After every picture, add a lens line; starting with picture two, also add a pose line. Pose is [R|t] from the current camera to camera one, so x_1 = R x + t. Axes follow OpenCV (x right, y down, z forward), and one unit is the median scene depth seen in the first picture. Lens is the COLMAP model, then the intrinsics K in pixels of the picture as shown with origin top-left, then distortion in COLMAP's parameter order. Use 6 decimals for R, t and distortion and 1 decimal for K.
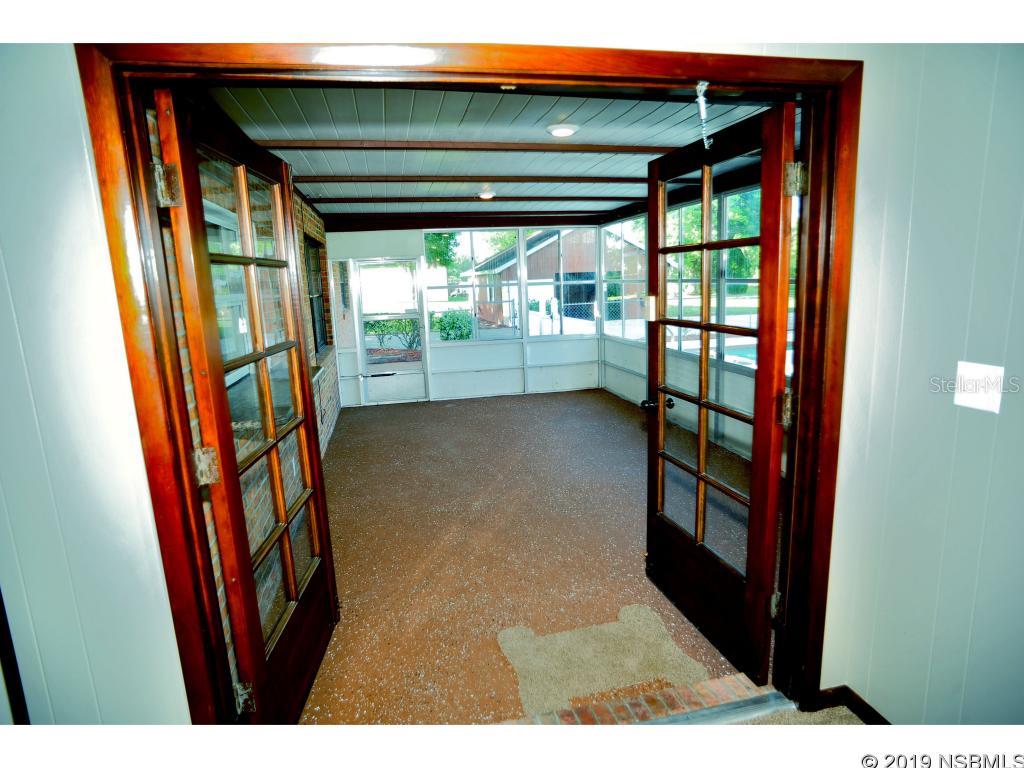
lens RADIAL K [[584.1, 0, 515.9], [0, 584.1, 384.0], [0, 0, 1]] dist [-0.041320, 0.025667]
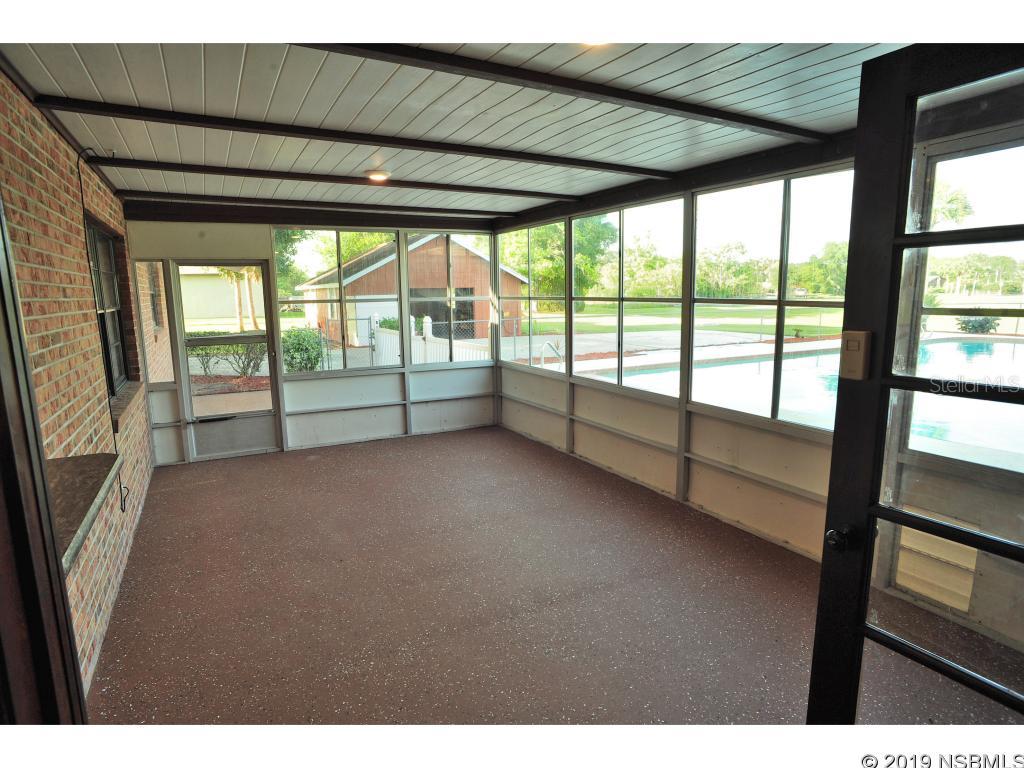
lens RADIAL K [[584.1, 0, 512.2], [0, 584.1, 388.4], [0, 0, 1]] dist [-0.041320, 0.025667]
pose [[0.963799, -0.021766, 0.265739, -0.058383], [0.027173, 0.999491, -0.016686, -0.031212], [-0.265241, 0.023303, 0.963901, 0.183803]]
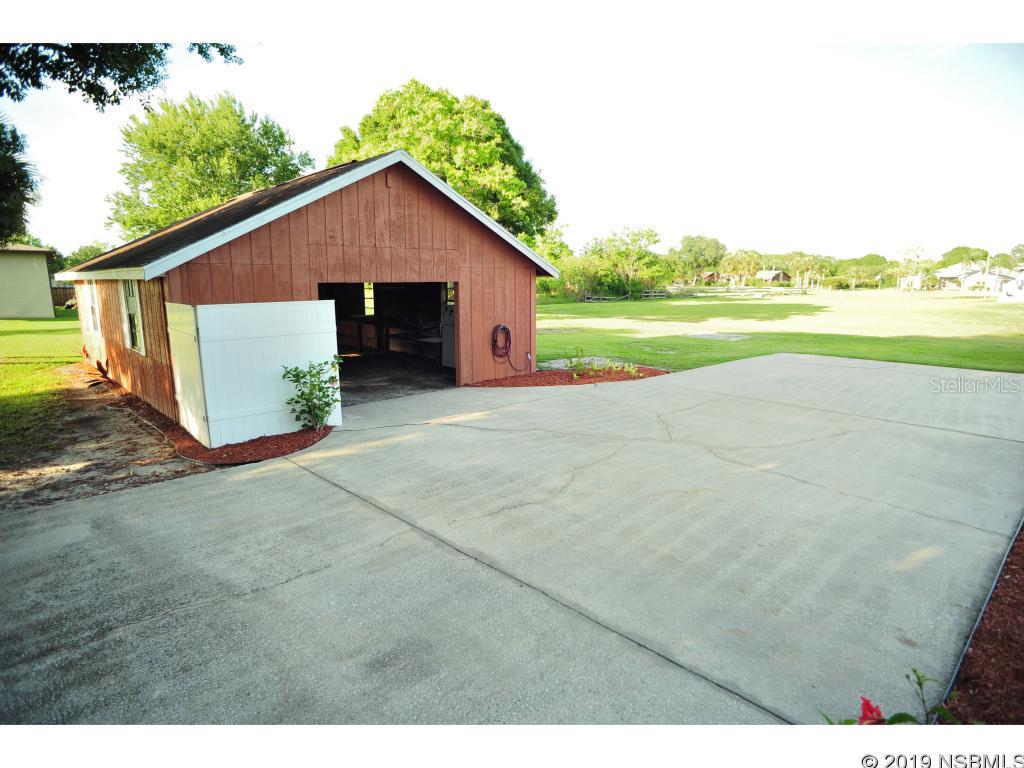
lens RADIAL K [[584.1, 0, 514.5], [0, 584.1, 384.6], [0, 0, 1]] dist [-0.041320, 0.025667]
pose [[0.864027, -0.055213, 0.500409, -0.053159], [0.060455, 0.998154, 0.005749, -0.430552], [-0.499802, 0.025285, 0.865770, 2.215599]]
